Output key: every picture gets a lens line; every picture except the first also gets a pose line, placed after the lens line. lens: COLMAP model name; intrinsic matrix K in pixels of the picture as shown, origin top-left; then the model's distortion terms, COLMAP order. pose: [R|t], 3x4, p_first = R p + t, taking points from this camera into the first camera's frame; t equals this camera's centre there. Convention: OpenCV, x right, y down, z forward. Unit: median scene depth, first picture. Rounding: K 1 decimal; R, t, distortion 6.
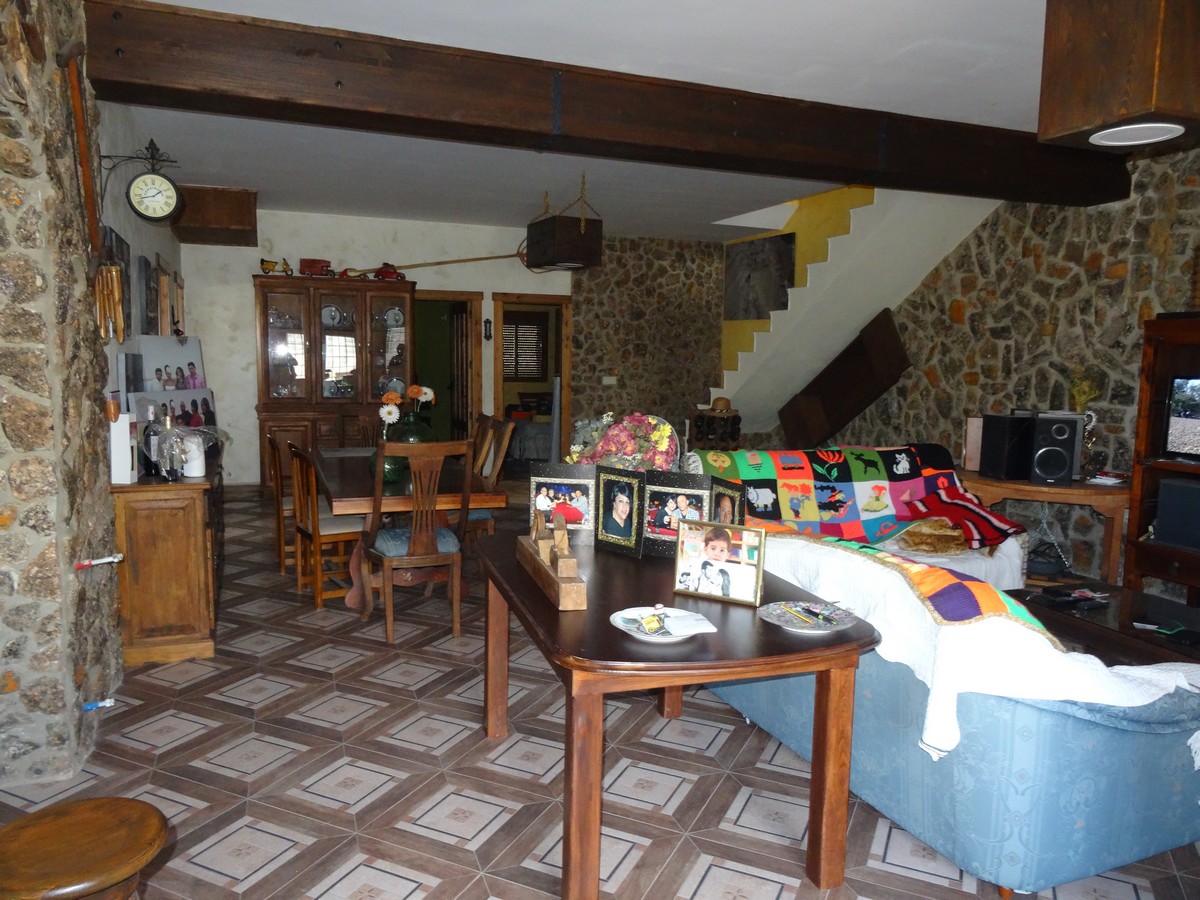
lens RADIAL K [[857.8, 0, 598.6], [0, 857.8, 451.5], [0, 0, 1]] dist [0.002545, -0.006252]
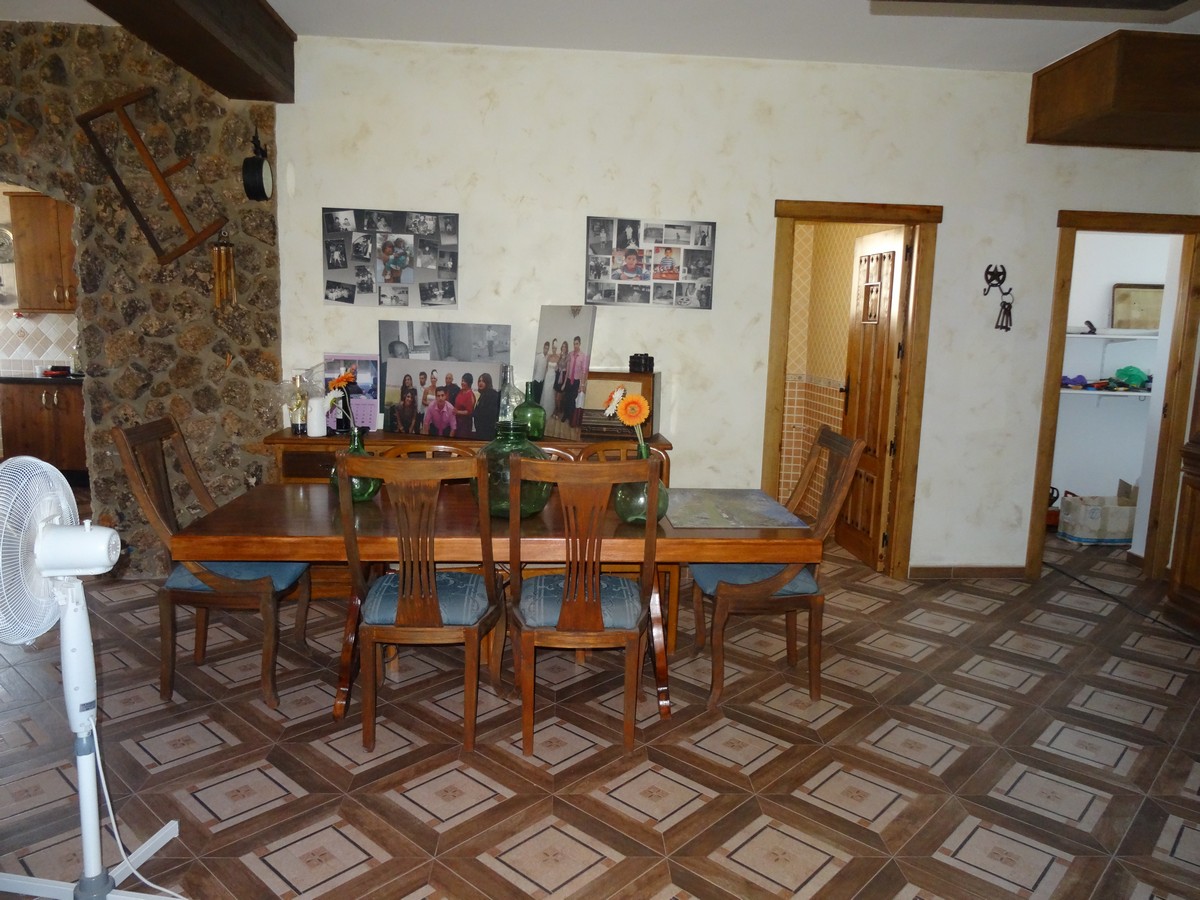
lens RADIAL K [[857.8, 0, 602.2], [0, 857.8, 447.3], [0, 0, 1]] dist [0.002545, -0.006252]
pose [[-0.302304, 0.118899, -0.945767, 0.189051], [-0.135752, 0.976706, 0.166181, -0.081272], [0.943495, 0.178627, -0.279121, 0.736536]]
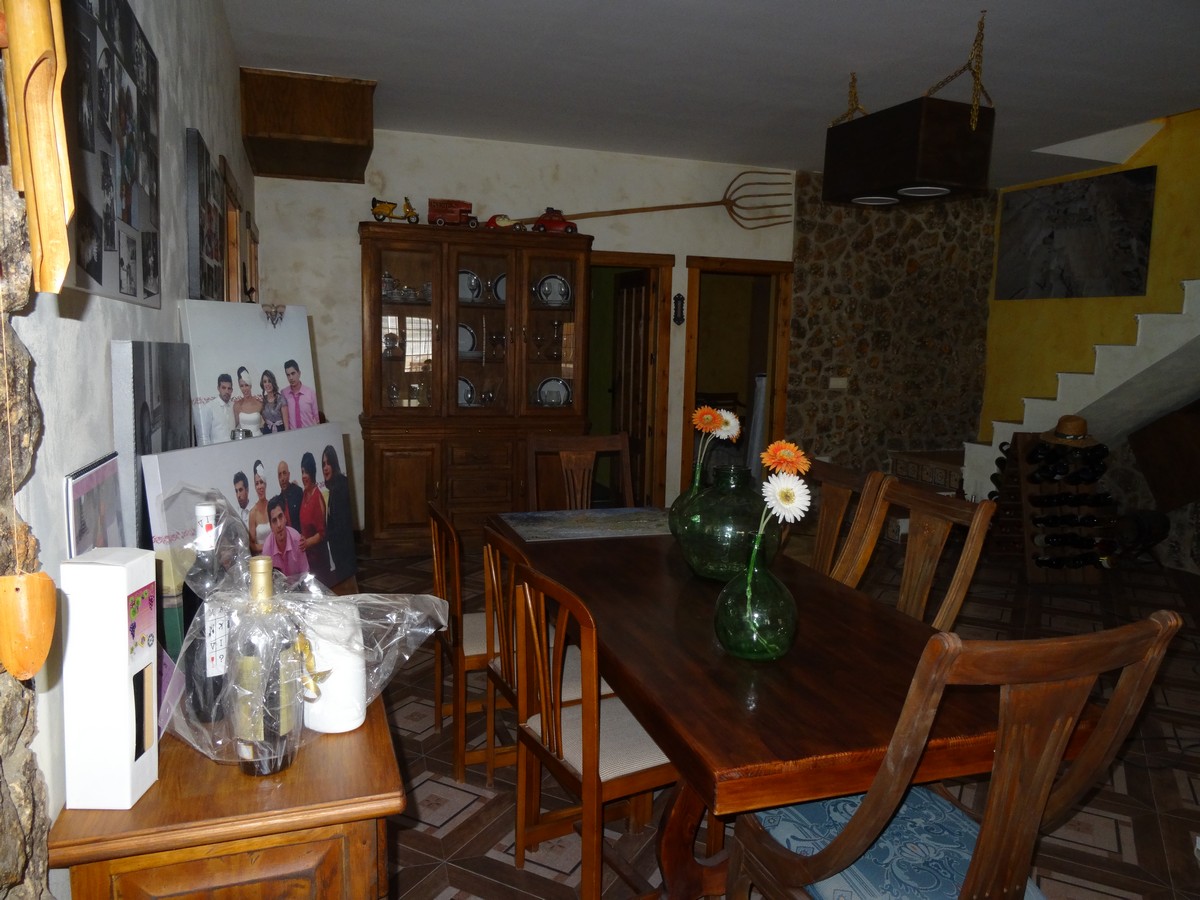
lens RADIAL K [[857.8, 0, 600.9], [0, 857.8, 449.6], [0, 0, 1]] dist [0.002545, -0.006252]
pose [[0.998499, 0.015709, -0.052470, -0.161014], [-0.015125, 0.999819, 0.011514, -0.036302], [0.052641, -0.010703, 0.998556, 0.309516]]
